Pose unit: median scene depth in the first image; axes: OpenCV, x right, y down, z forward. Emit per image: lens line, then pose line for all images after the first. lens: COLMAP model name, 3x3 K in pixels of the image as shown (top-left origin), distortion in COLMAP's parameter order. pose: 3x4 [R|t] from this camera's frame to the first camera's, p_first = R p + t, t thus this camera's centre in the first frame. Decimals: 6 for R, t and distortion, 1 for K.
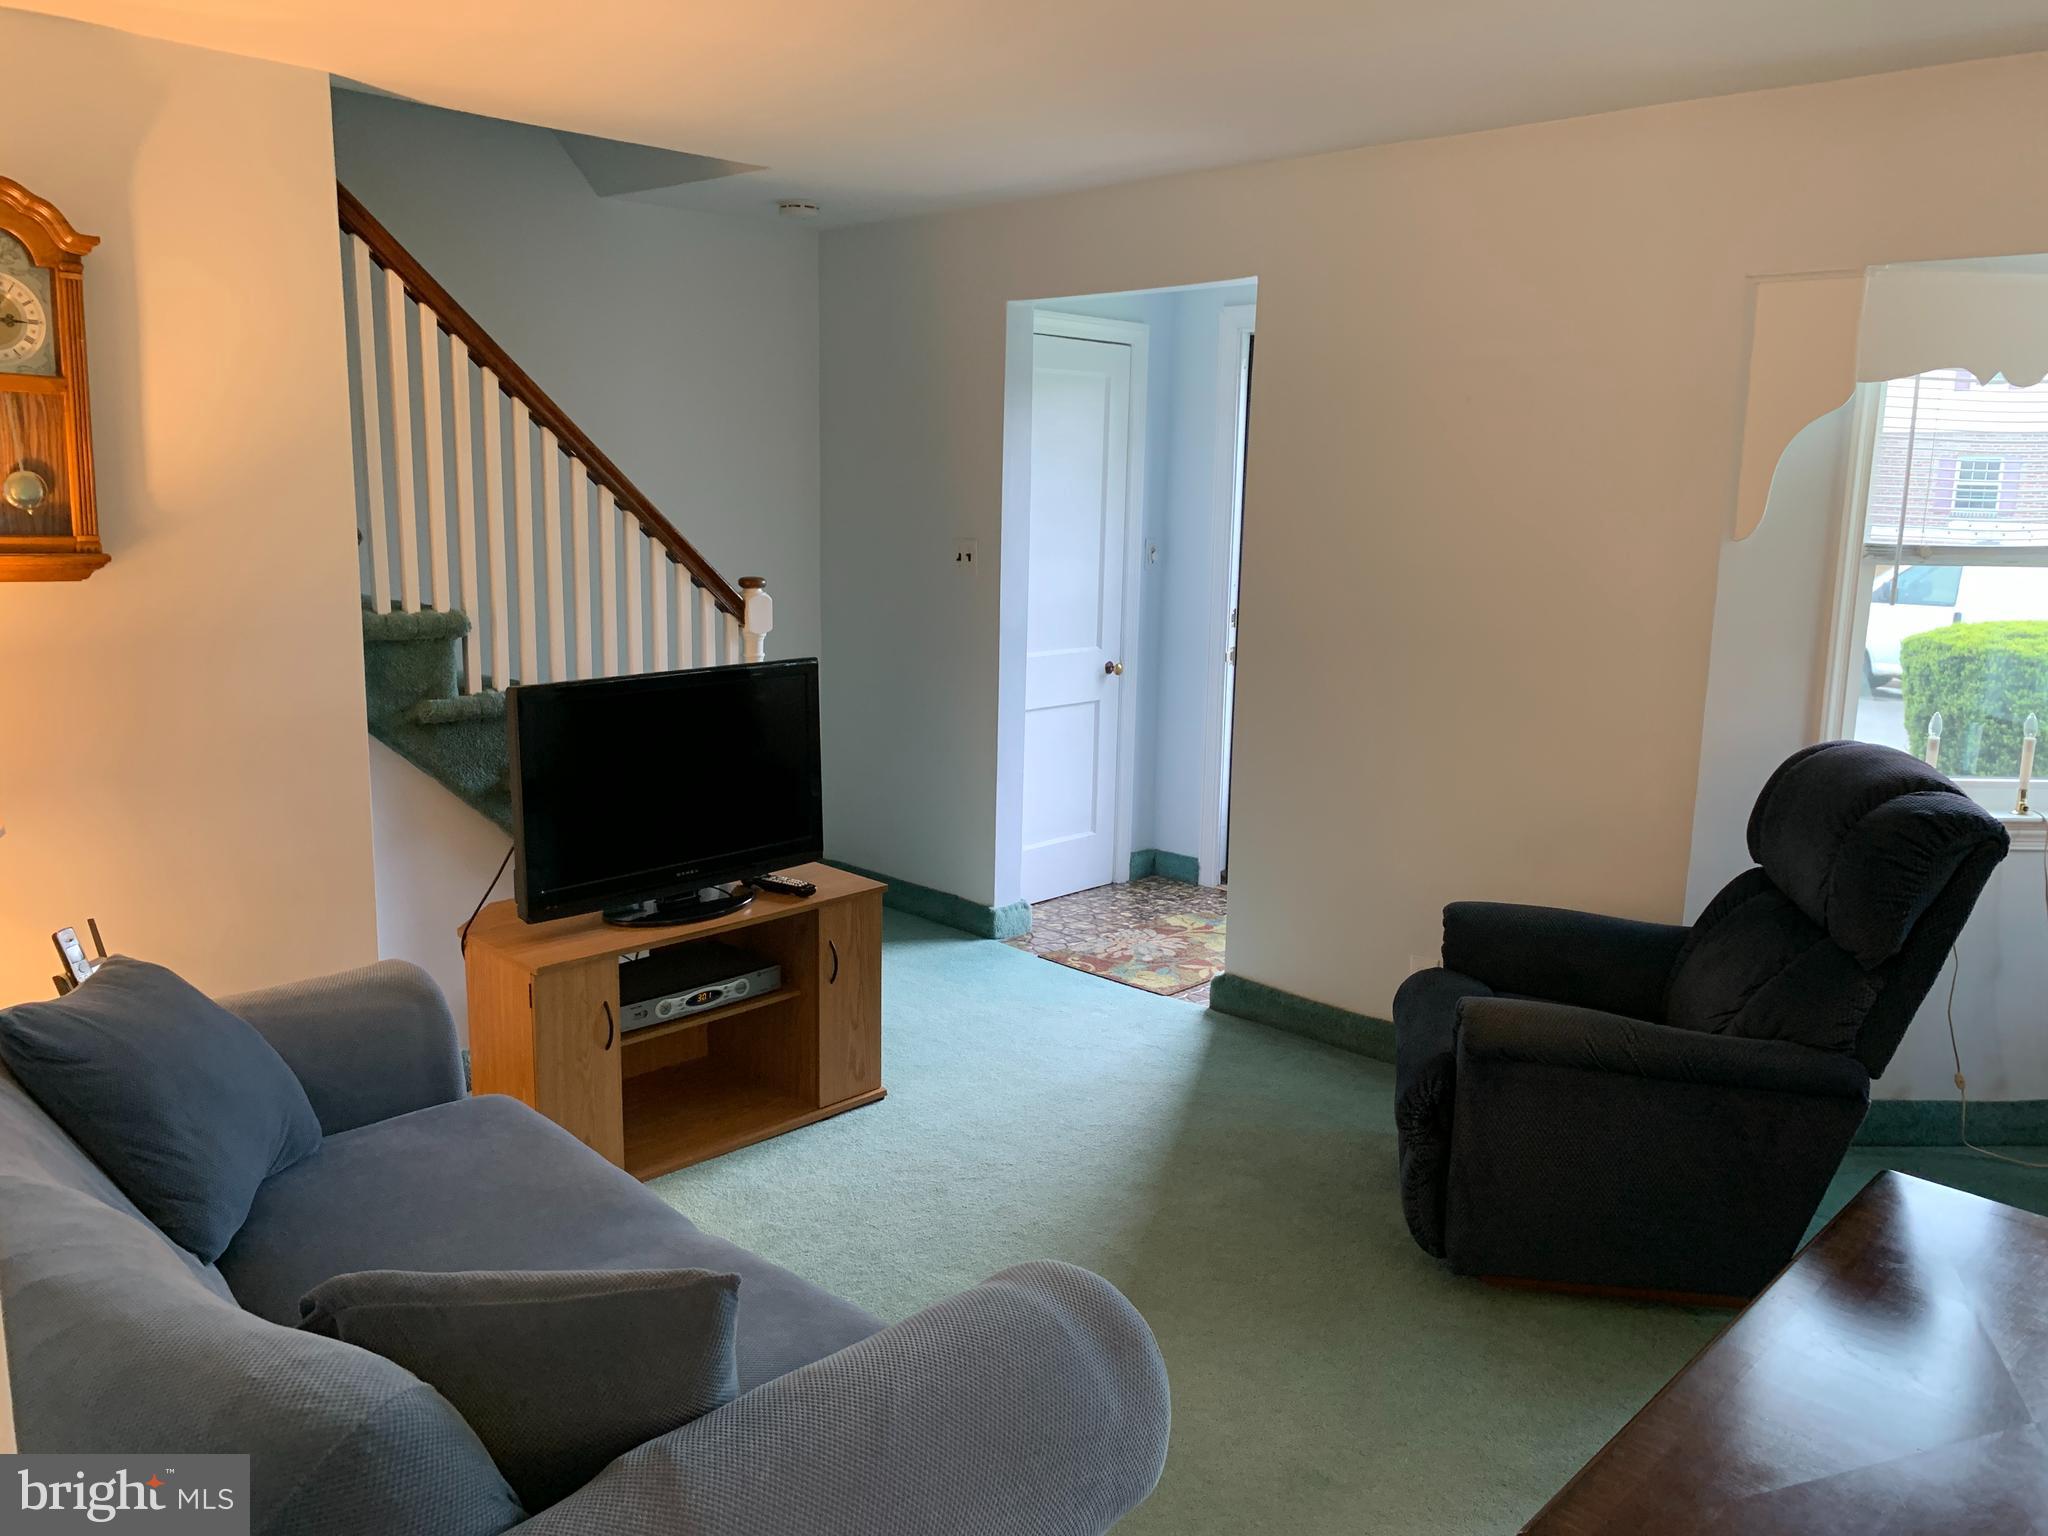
lens RADIAL K [[1563.0, 0, 1021.9], [0, 1563.0, 756.0], [0, 0, 1]] dist [0.046624, -0.079028]
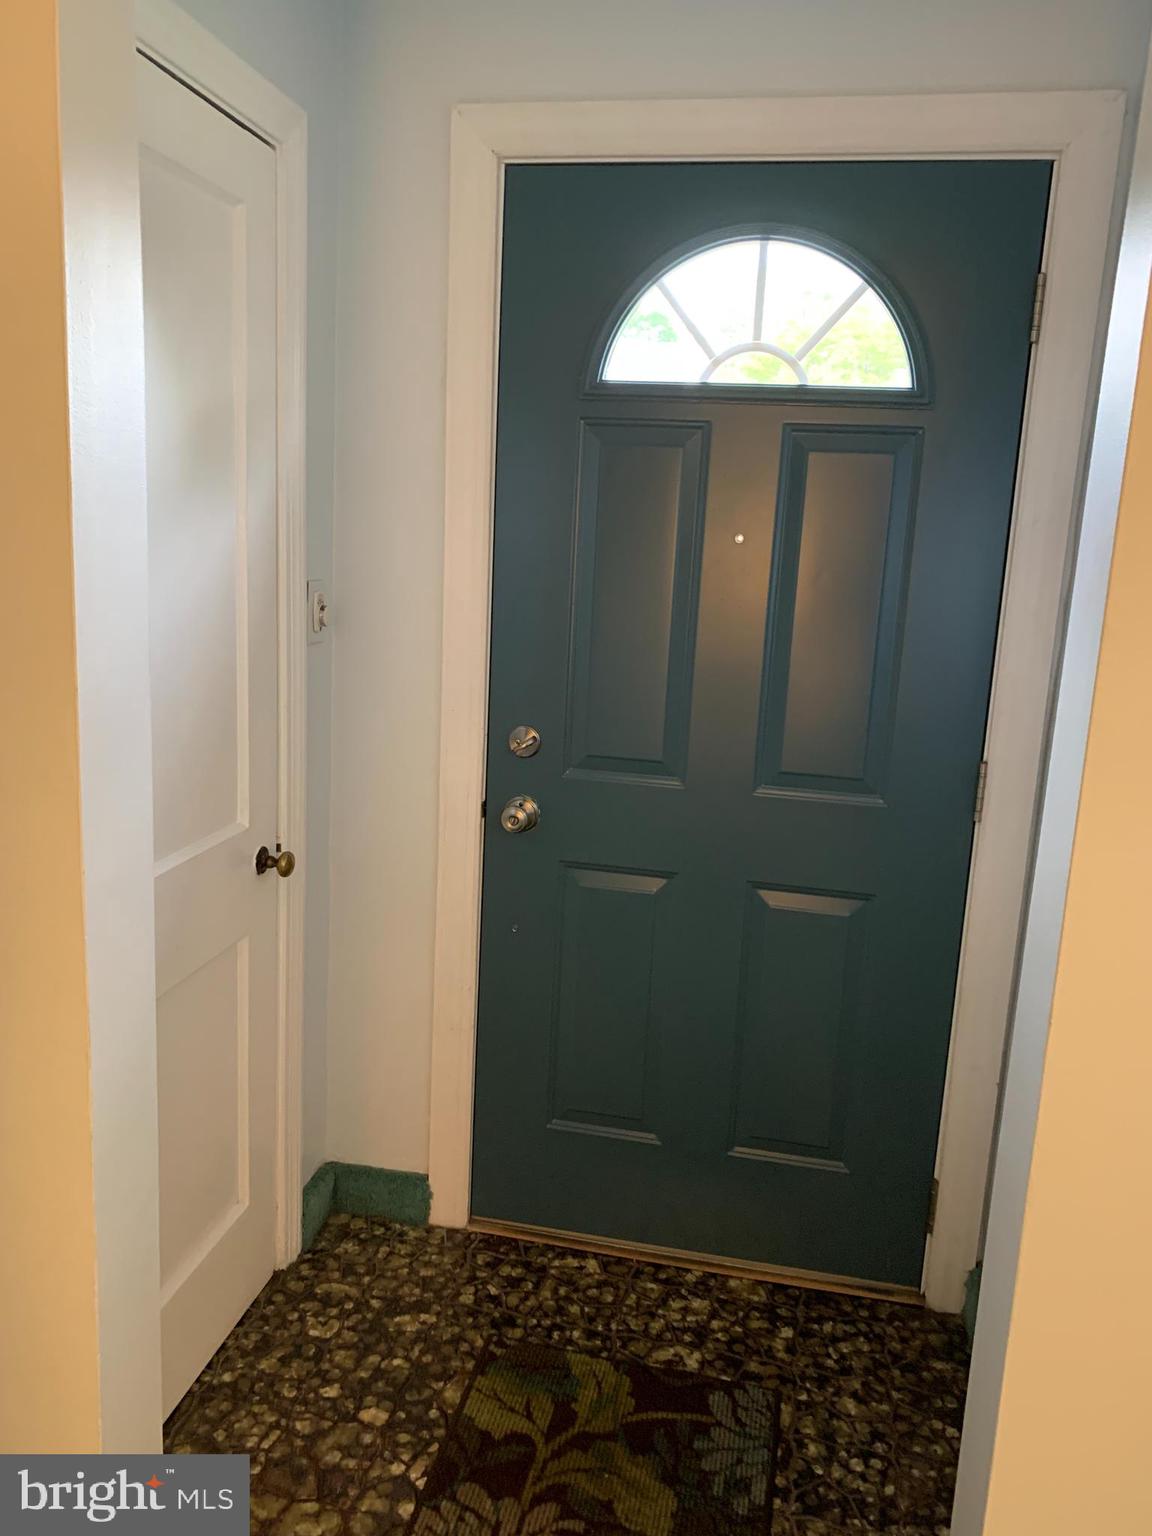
lens RADIAL K [[1169.5, 0, 576.0], [0, 1169.5, 768.0], [0, 0, 1]] dist [0.065600, -0.071869]
pose [[0.848022, -0.075814, 0.524510, -0.049817], [0.054179, 0.996931, 0.056503, -0.102280], [-0.527184, -0.019498, 0.849527, 0.668106]]
